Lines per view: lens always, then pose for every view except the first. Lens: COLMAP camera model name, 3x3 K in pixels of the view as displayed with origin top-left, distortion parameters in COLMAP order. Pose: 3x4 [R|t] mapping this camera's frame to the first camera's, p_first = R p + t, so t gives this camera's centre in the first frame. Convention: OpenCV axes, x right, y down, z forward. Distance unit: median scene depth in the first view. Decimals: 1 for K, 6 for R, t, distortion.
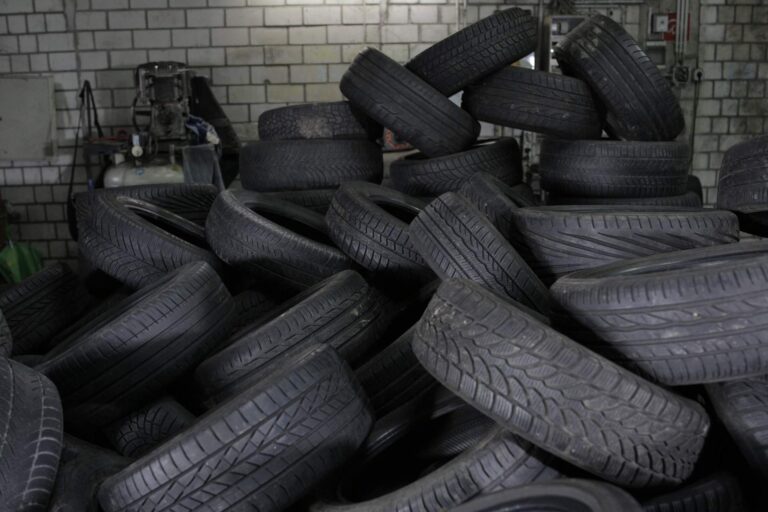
lens RADIAL K [[804.3, 0, 384.0], [0, 804.3, 256.0], [0, 0, 1]] dist [-0.091191, 0.024199]
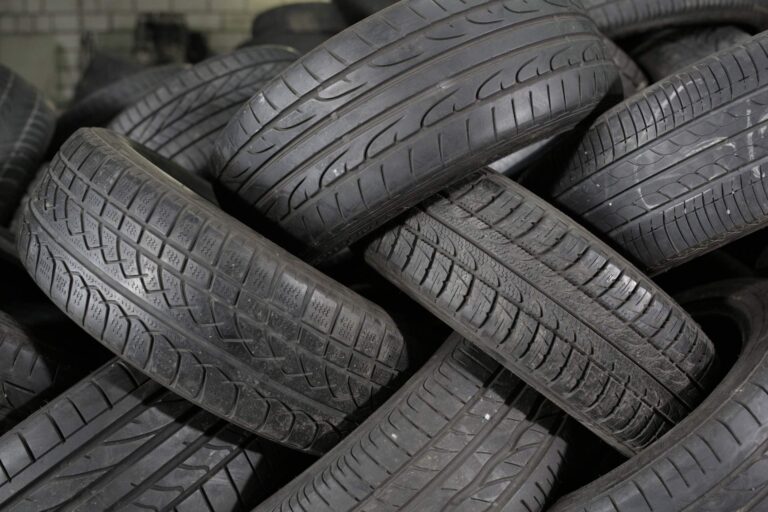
lens RADIAL K [[827.0, 0, 384.0], [0, 827.0, 256.0], [0, 0, 1]] dist [-0.090244, -0.003499]
pose [[0.999870, 0.015951, 0.002252, 0.013818], [-0.015610, 0.993903, -0.109151, 0.169451], [-0.003979, 0.109102, 0.994023, -0.028006]]
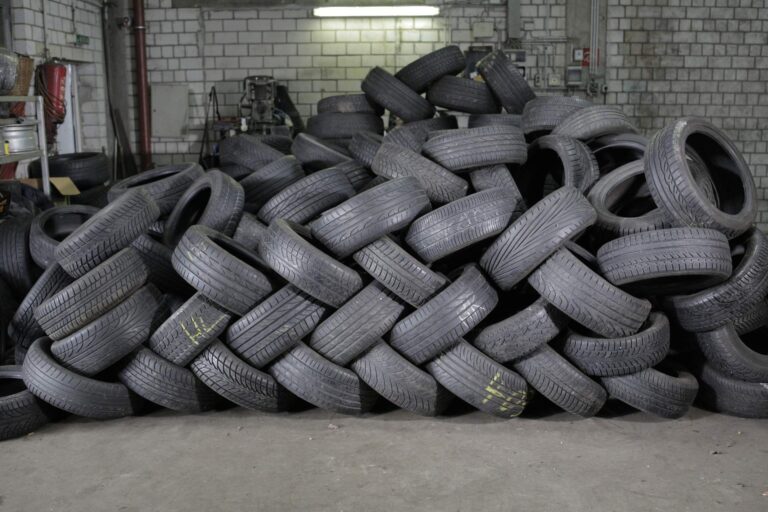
lens RADIAL K [[827.0, 0, 384.0], [0, 827.0, 256.0], [0, 0, 1]] dist [-0.090244, -0.003499]
pose [[0.997449, 0.023161, -0.067526, 0.092006], [-0.026206, 0.998663, -0.044566, 0.179593], [0.066403, 0.046222, 0.996722, -0.601151]]
